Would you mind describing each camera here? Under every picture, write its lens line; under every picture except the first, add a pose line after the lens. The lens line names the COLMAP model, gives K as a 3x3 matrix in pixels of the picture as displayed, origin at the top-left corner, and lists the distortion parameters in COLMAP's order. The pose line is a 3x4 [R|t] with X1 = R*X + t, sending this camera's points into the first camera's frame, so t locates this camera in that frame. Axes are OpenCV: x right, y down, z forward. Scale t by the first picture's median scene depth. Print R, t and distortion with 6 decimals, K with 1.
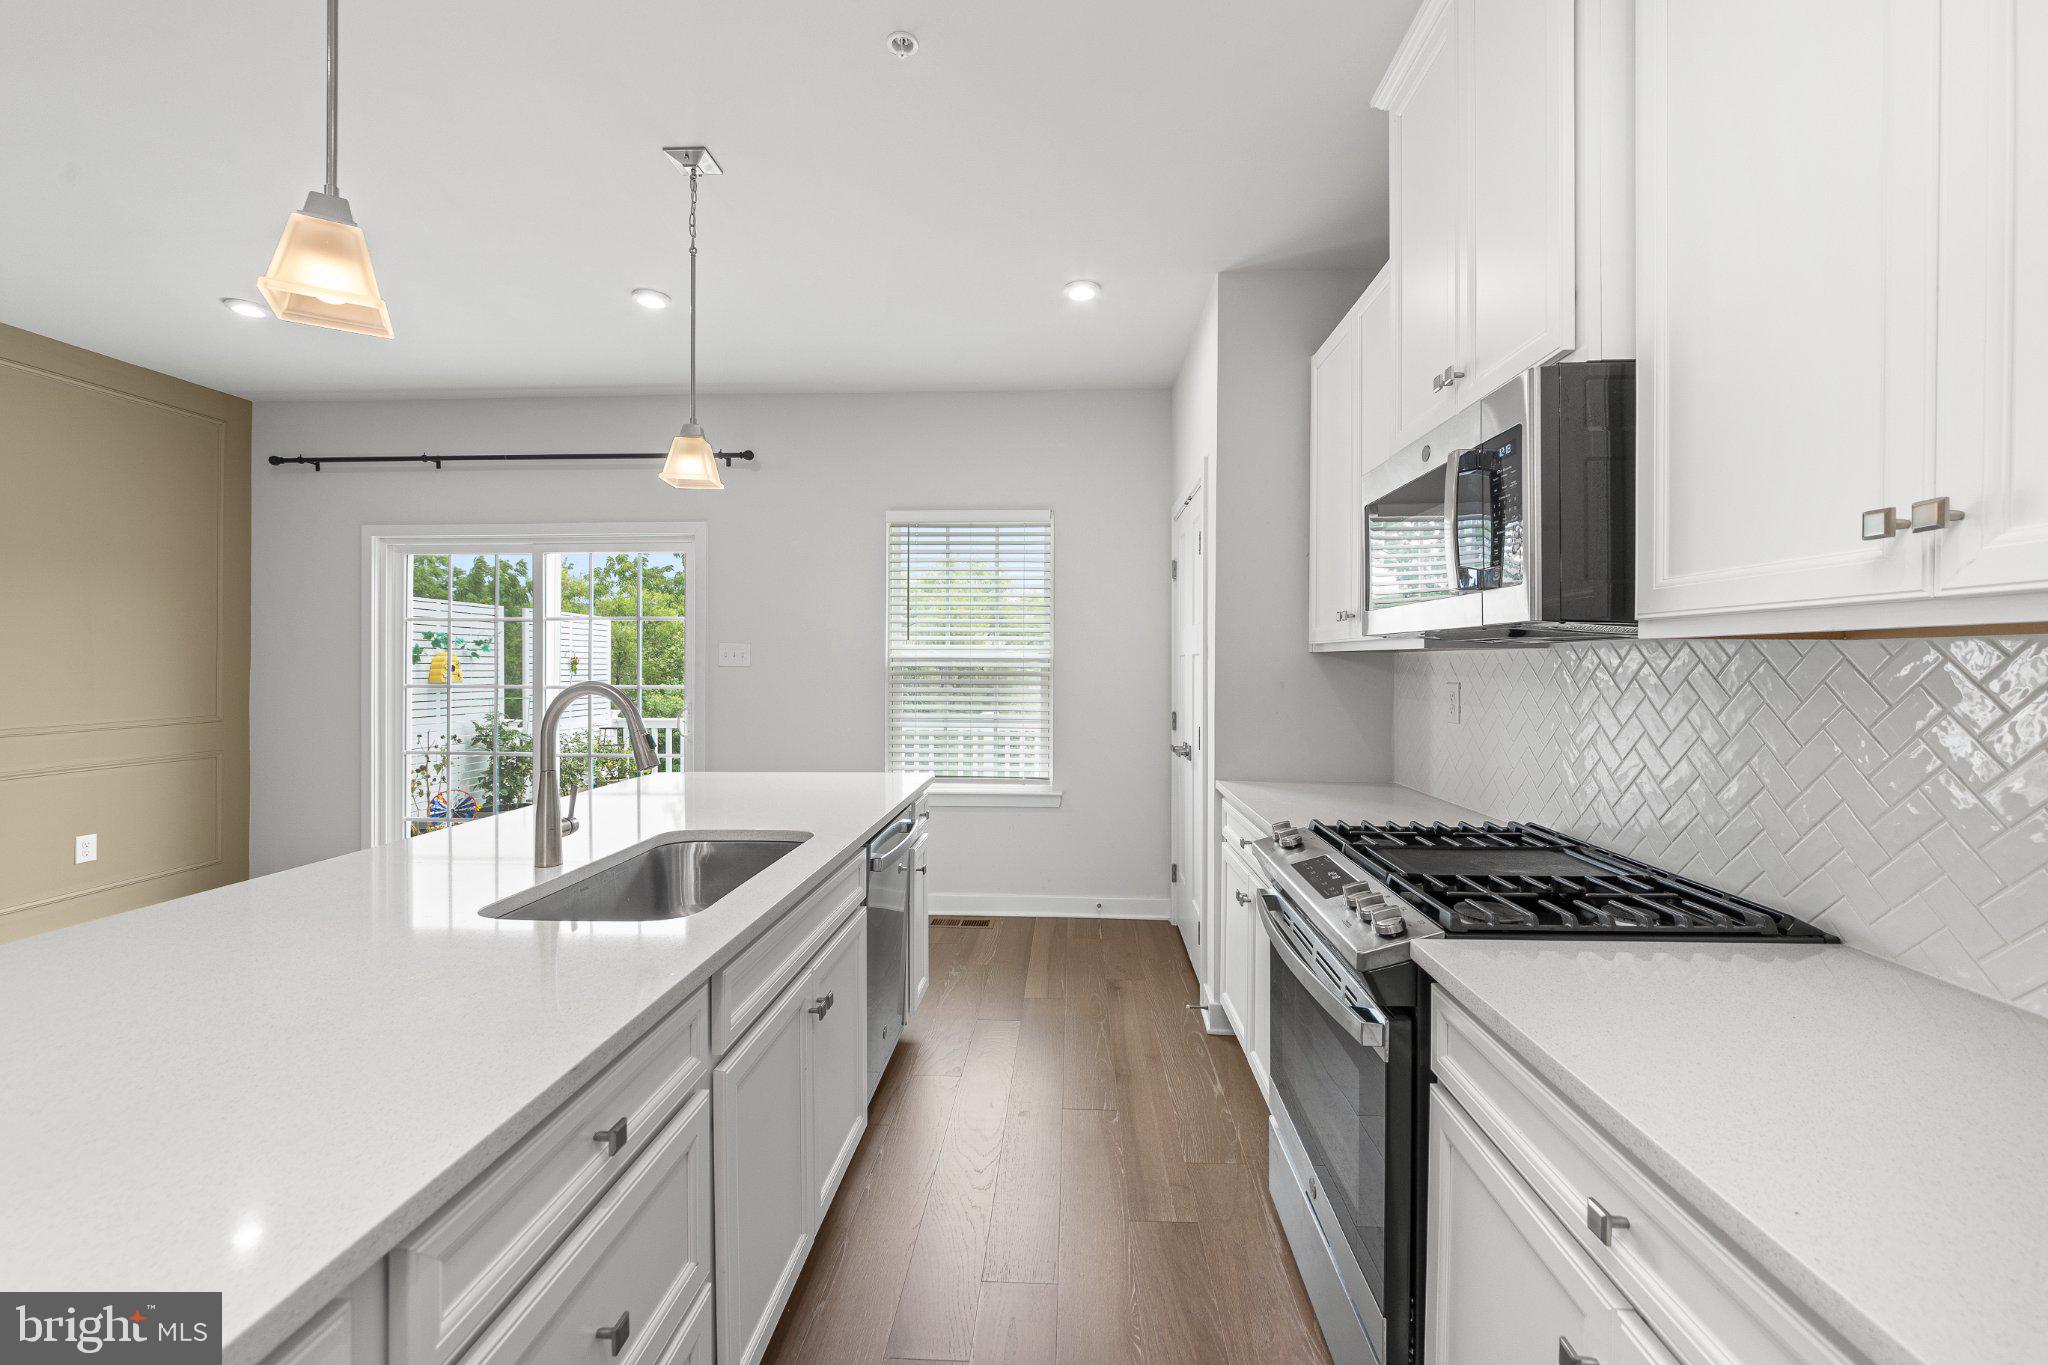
lens RADIAL K [[823.0, 0, 1028.7], [0, 823.0, 661.0], [0, 0, 1]] dist [-0.000227, -0.001957]
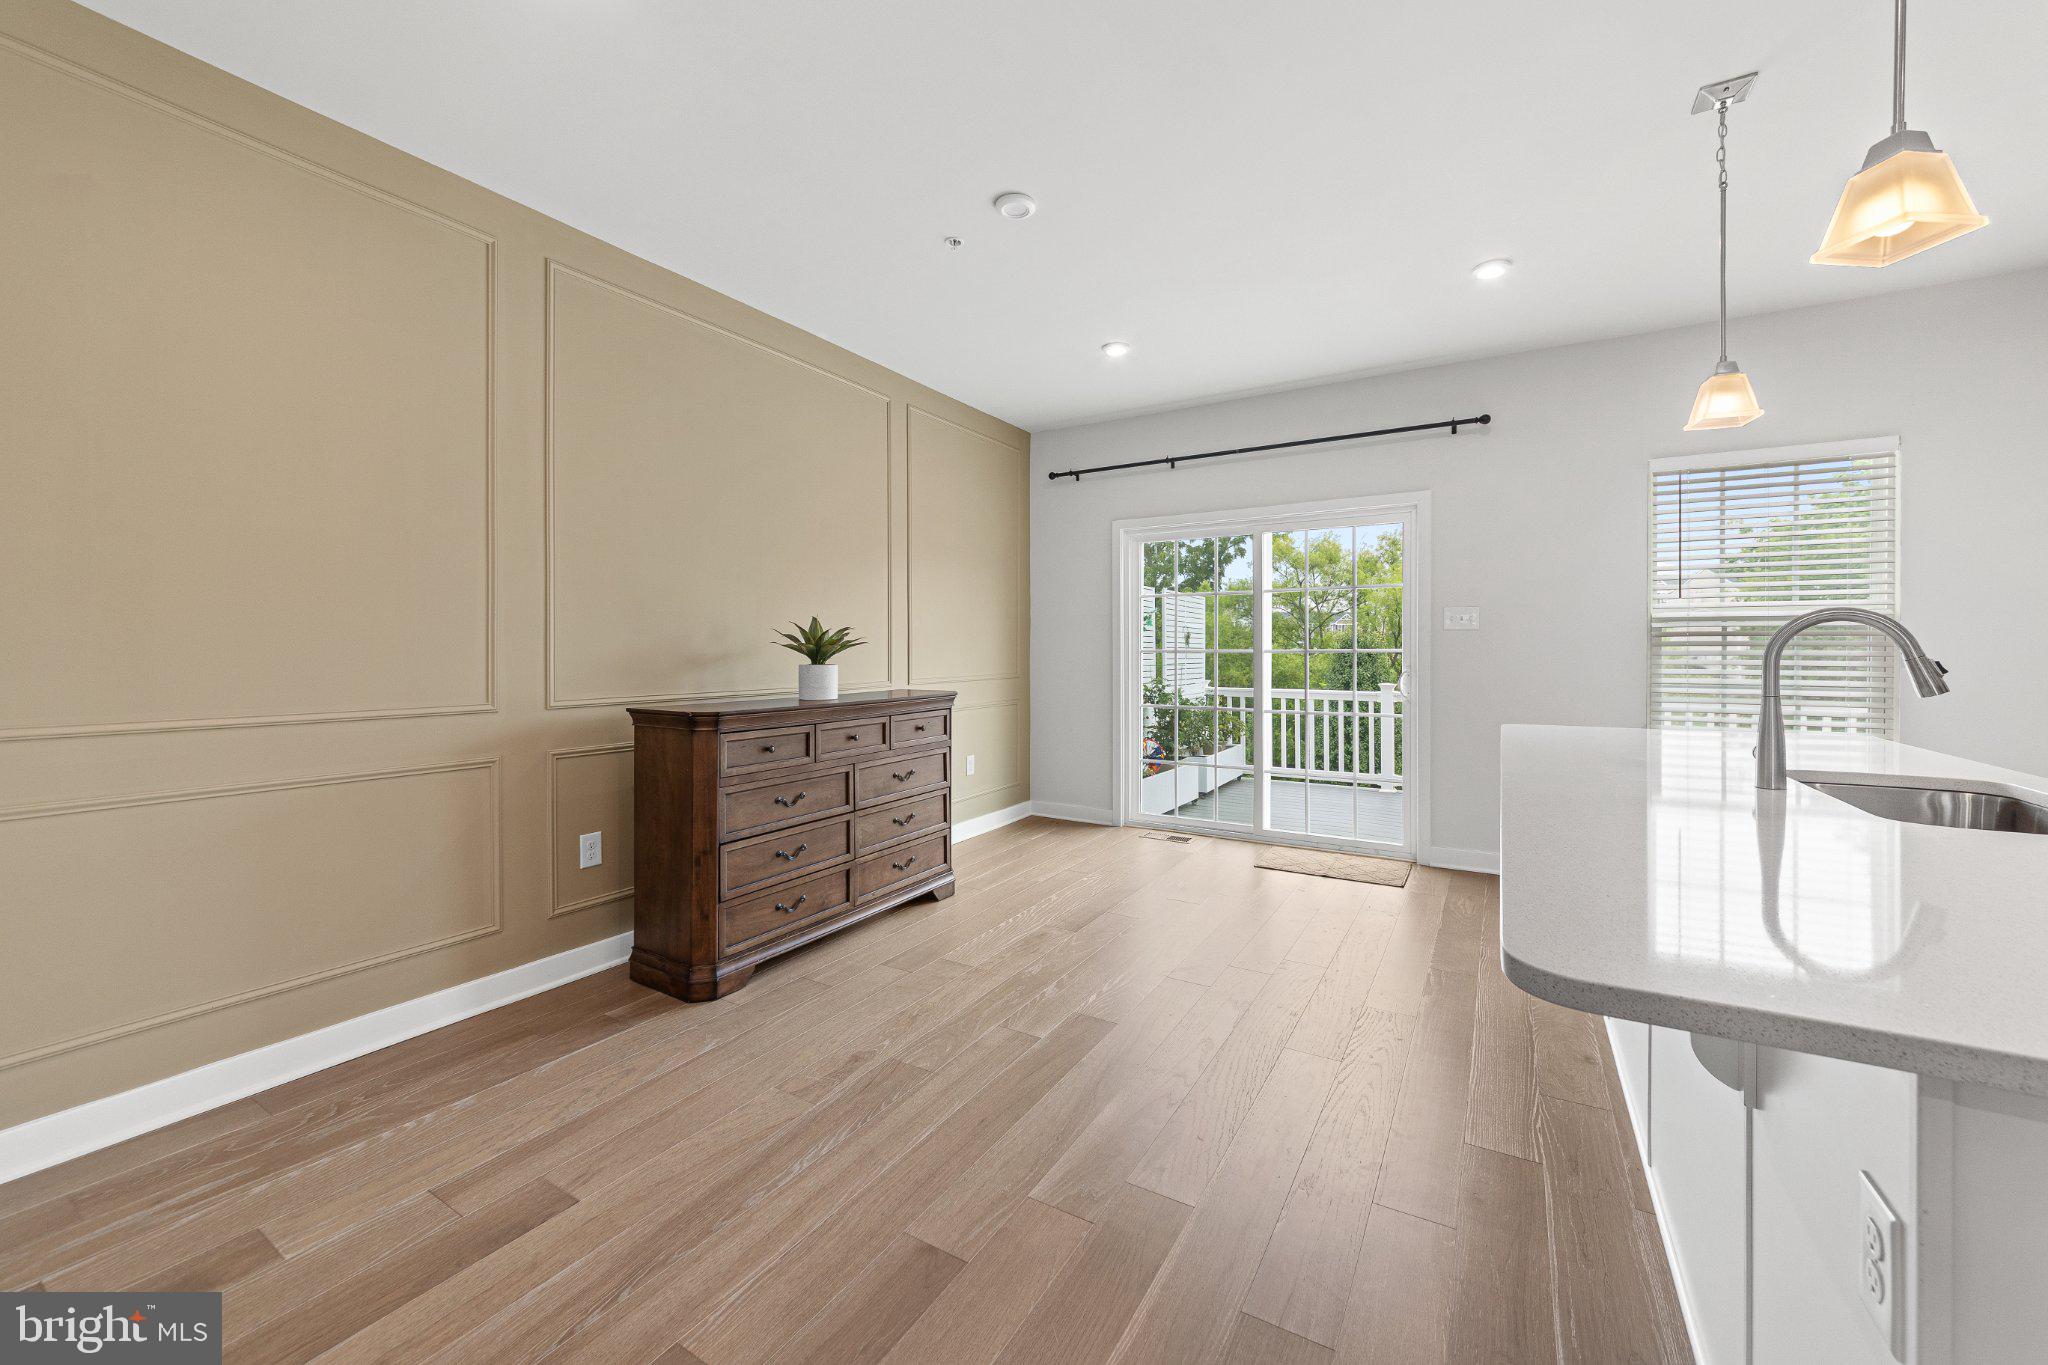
lens RADIAL K [[823.0, 0, 1039.1], [0, 823.0, 646.0], [0, 0, 1]] dist [-0.000227, -0.001957]
pose [[0.888135, -0.005176, -0.459554, -0.539927], [0.005559, 0.999984, -0.000518, 0.037299], [0.459549, -0.002095, 0.888150, -0.206624]]
